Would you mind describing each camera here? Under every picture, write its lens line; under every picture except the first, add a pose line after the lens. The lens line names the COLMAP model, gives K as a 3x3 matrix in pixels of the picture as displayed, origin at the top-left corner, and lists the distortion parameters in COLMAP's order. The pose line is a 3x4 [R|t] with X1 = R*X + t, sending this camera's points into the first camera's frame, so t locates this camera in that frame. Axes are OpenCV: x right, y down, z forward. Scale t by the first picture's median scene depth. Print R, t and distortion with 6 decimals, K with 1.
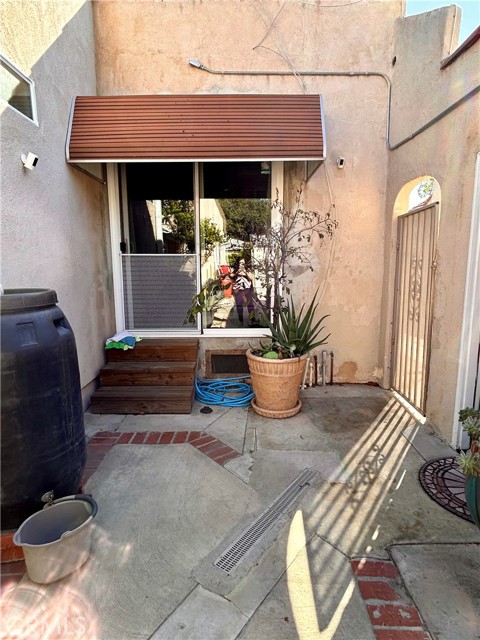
lens RADIAL K [[367.2, 0, 240.3], [0, 367.2, 319.3], [0, 0, 1]] dist [-0.003778, 0.003359]
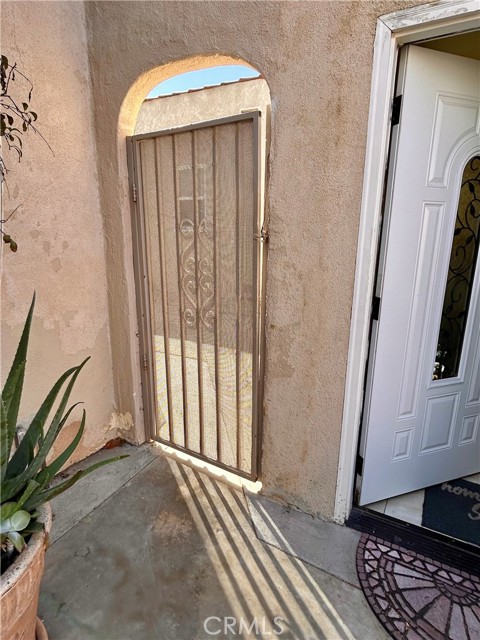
lens RADIAL K [[367.2, 0, 242.0], [0, 367.2, 319.5], [0, 0, 1]] dist [-0.003778, 0.003359]
pose [[0.492189, -0.194463, 0.848489, 0.015039], [0.113302, 0.980747, 0.159051, -0.094305], [-0.863083, 0.017852, 0.504746, 0.630925]]
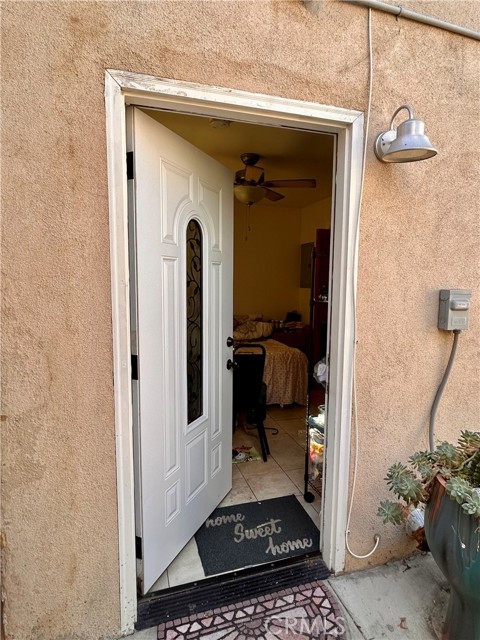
lens RADIAL K [[367.2, 0, 239.3], [0, 367.2, 317.9], [0, 0, 1]] dist [-0.003778, 0.003359]
pose [[-0.304095, -0.095659, 0.947827, 0.056732], [0.135893, 0.980415, 0.142547, -0.115326], [-0.942899, 0.172151, -0.285140, 0.712867]]
